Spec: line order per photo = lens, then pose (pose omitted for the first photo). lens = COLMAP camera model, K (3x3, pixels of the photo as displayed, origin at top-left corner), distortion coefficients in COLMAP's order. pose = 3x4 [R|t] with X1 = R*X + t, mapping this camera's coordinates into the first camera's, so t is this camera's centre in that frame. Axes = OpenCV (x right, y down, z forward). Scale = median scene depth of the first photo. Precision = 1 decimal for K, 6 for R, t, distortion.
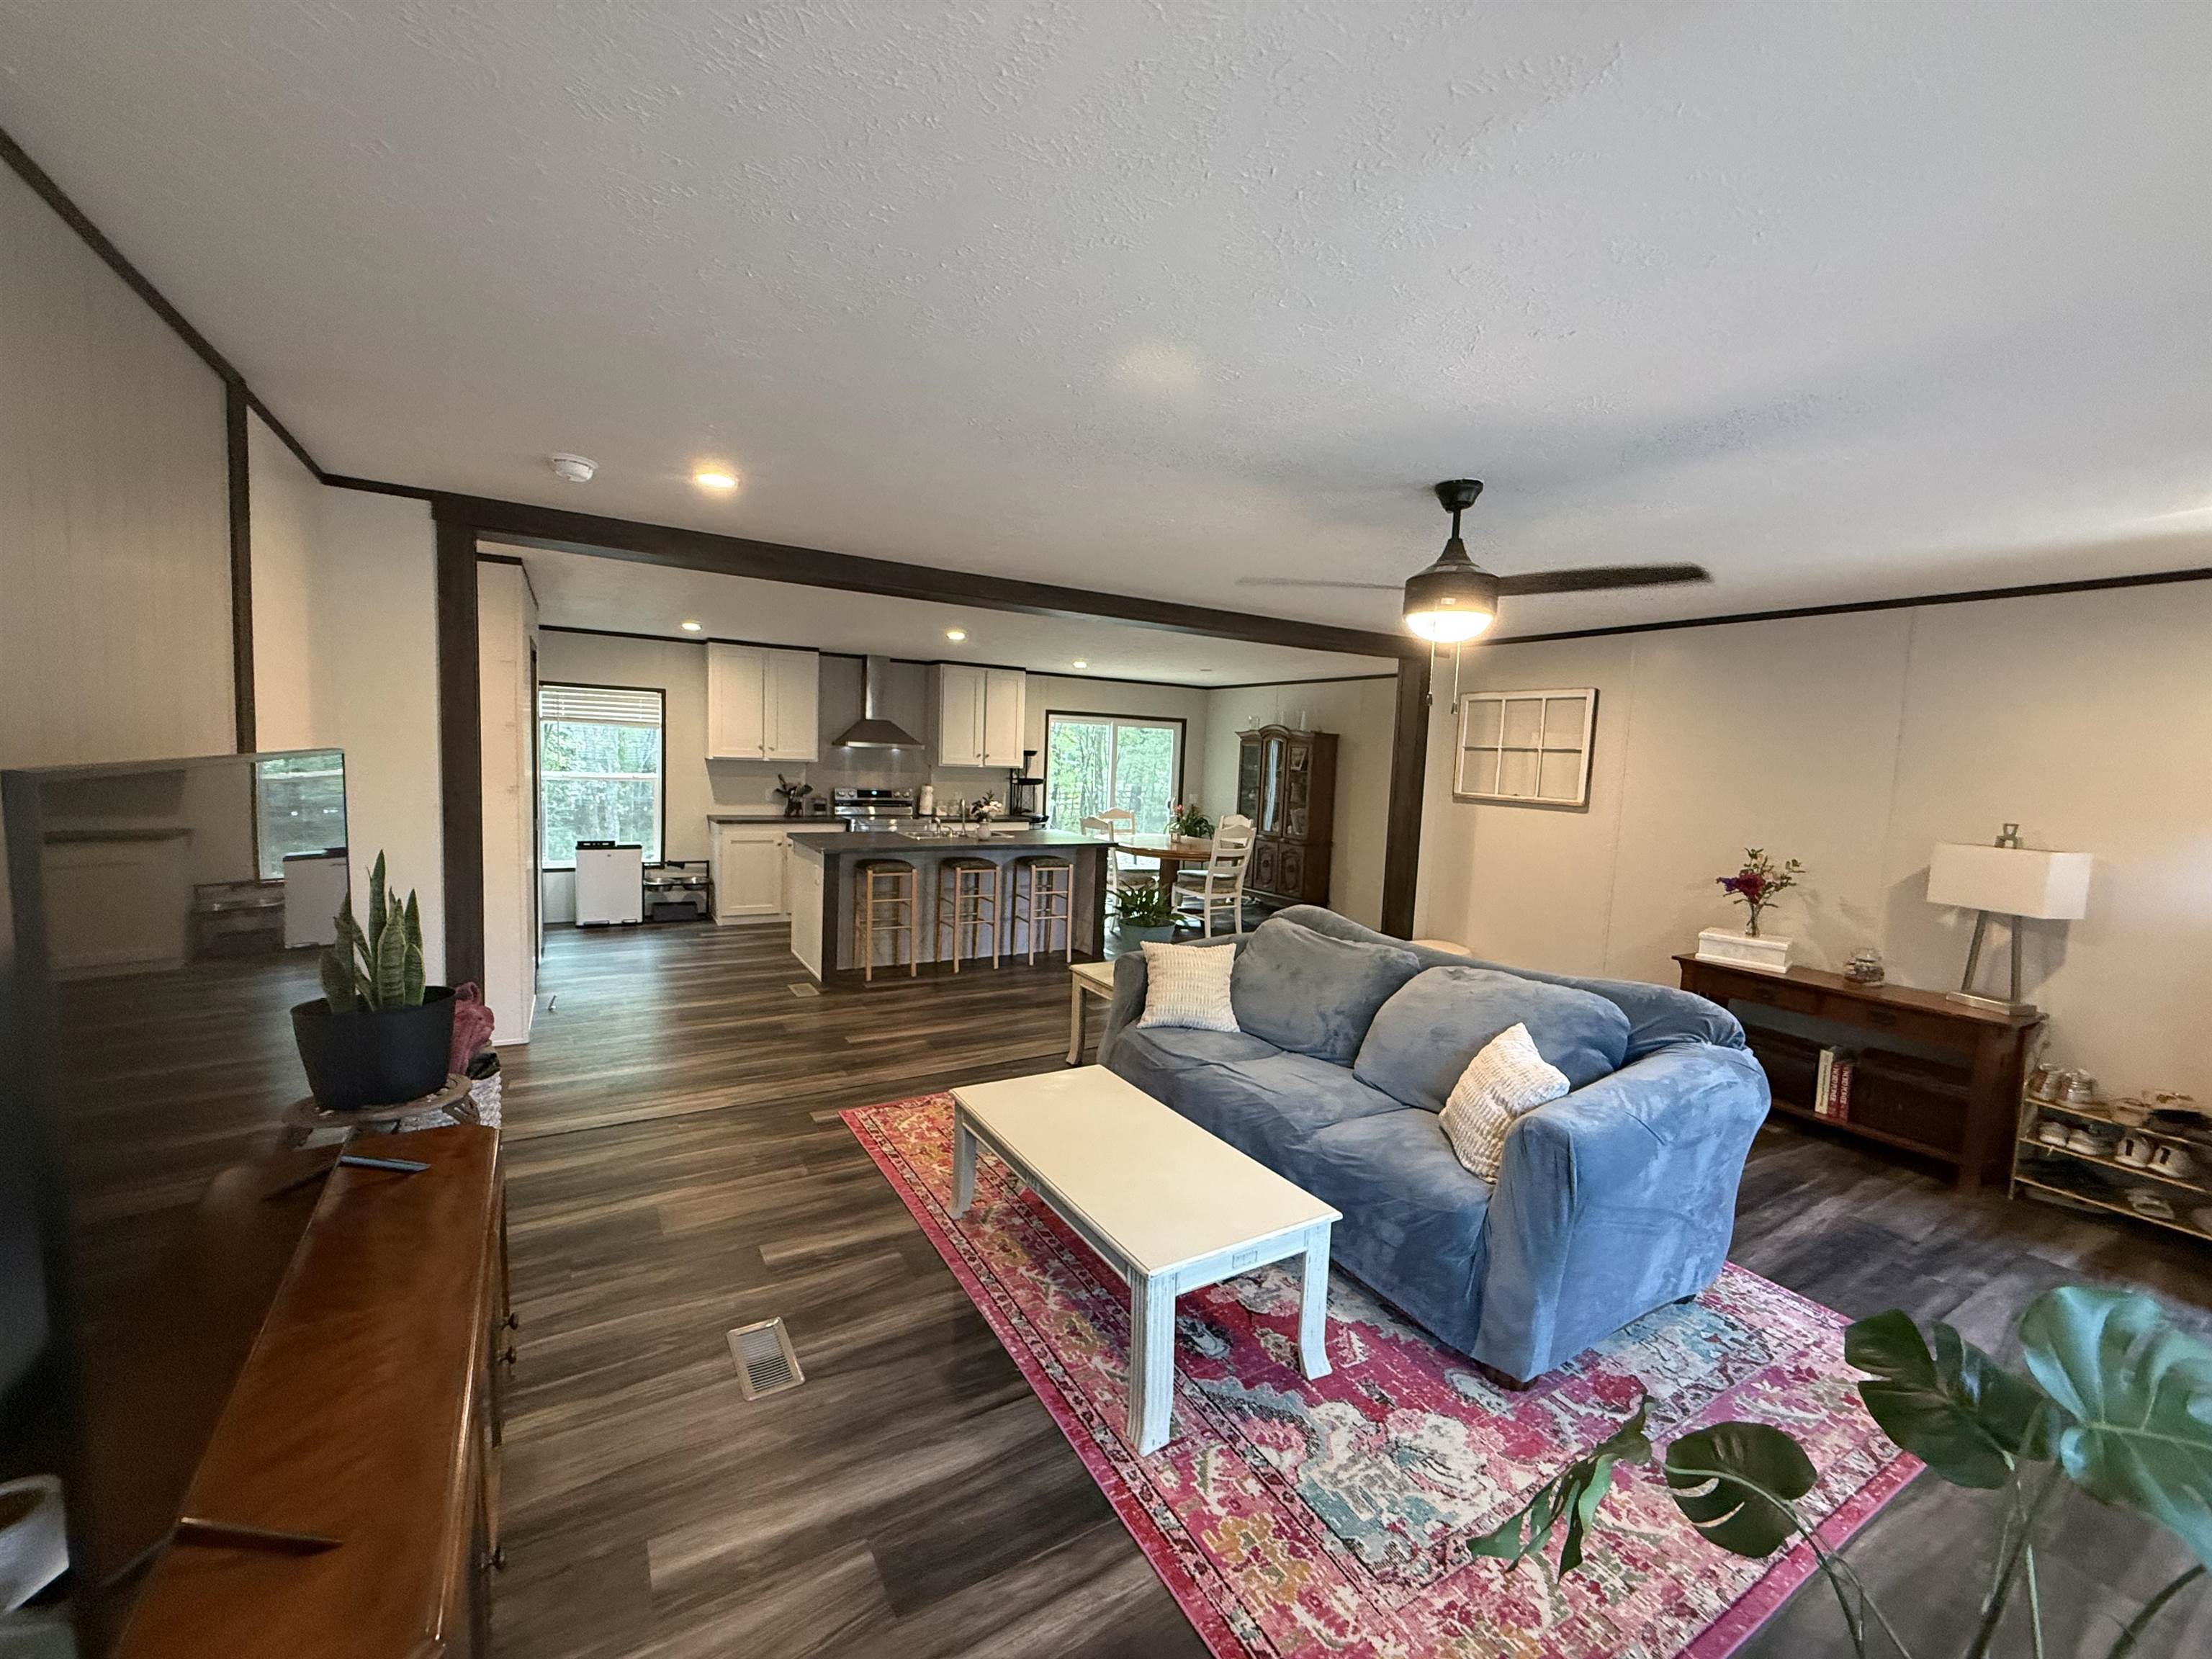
lens RADIAL K [[875.6, 0, 1103.6], [0, 875.6, 831.5], [0, 0, 1]] dist [-0.002150, -0.000007]
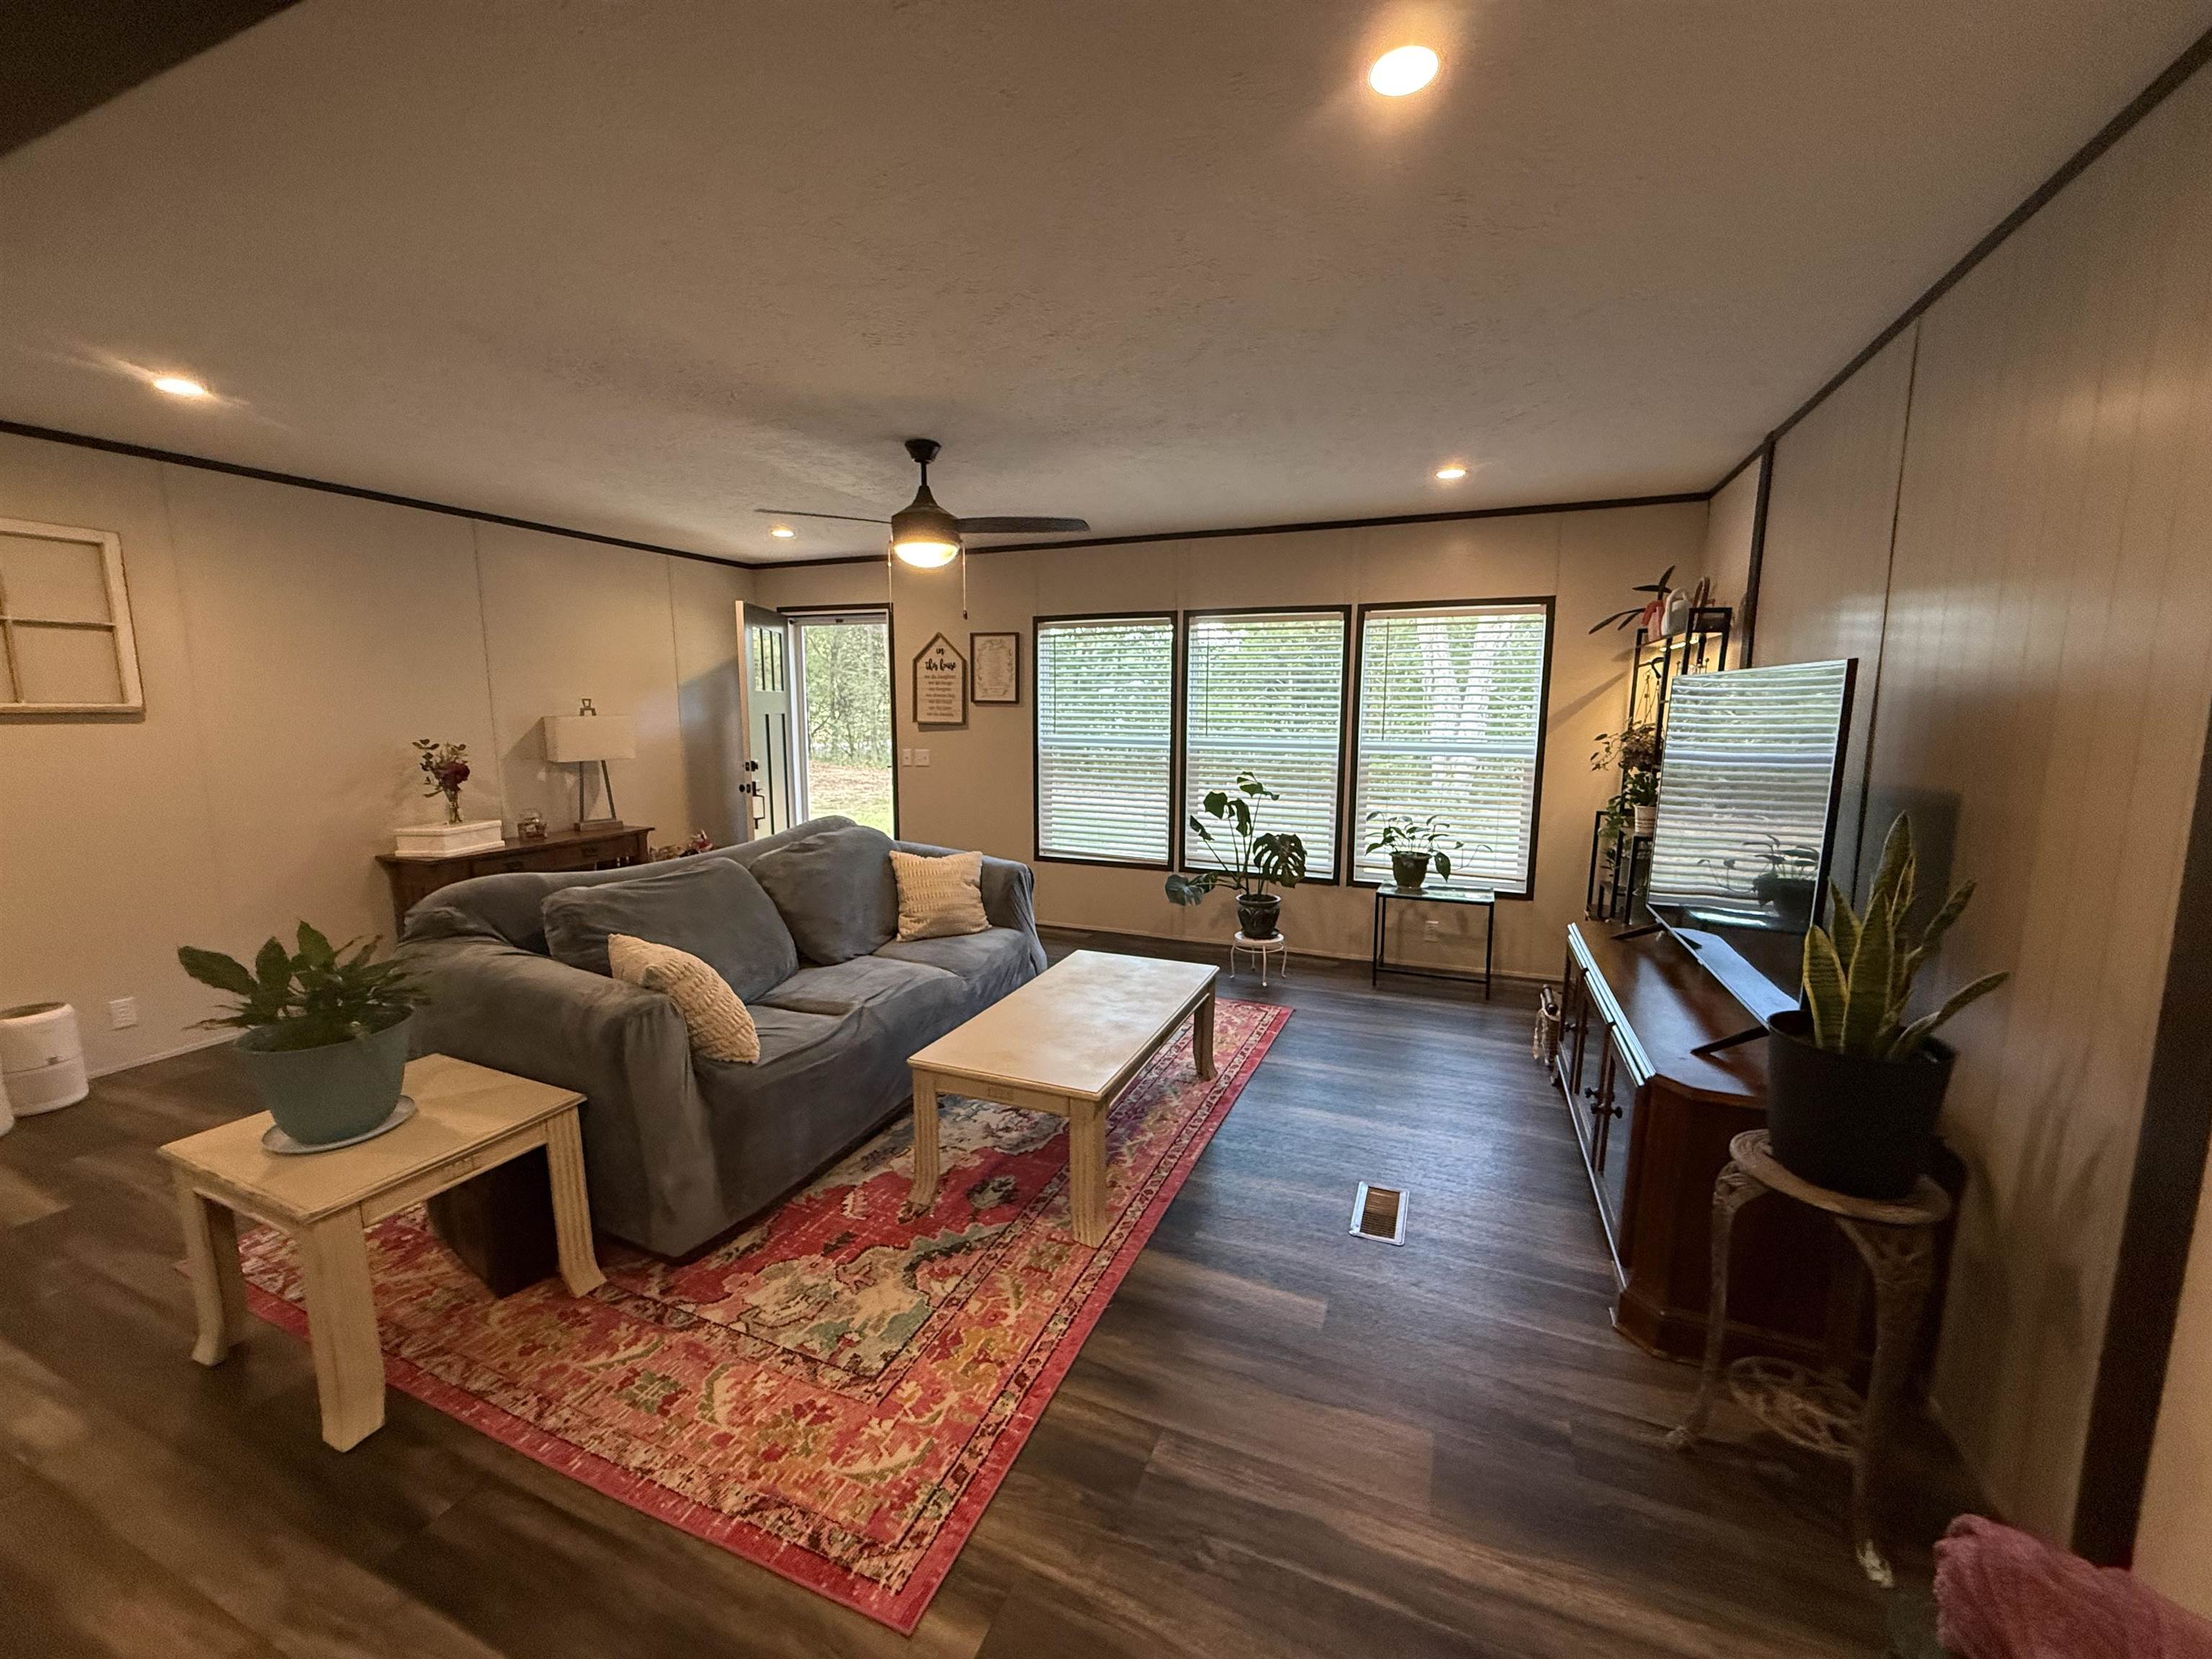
lens RADIAL K [[881.0, 0, 1099.6], [0, 881.0, 830.5], [0, 0, 1]] dist [0.000009, -0.000088]
pose [[-0.587129, -0.157180, 0.794087, -0.687410], [0.045067, 0.973100, 0.225934, -0.094862], [-0.808238, 0.168439, -0.564251, 1.275161]]
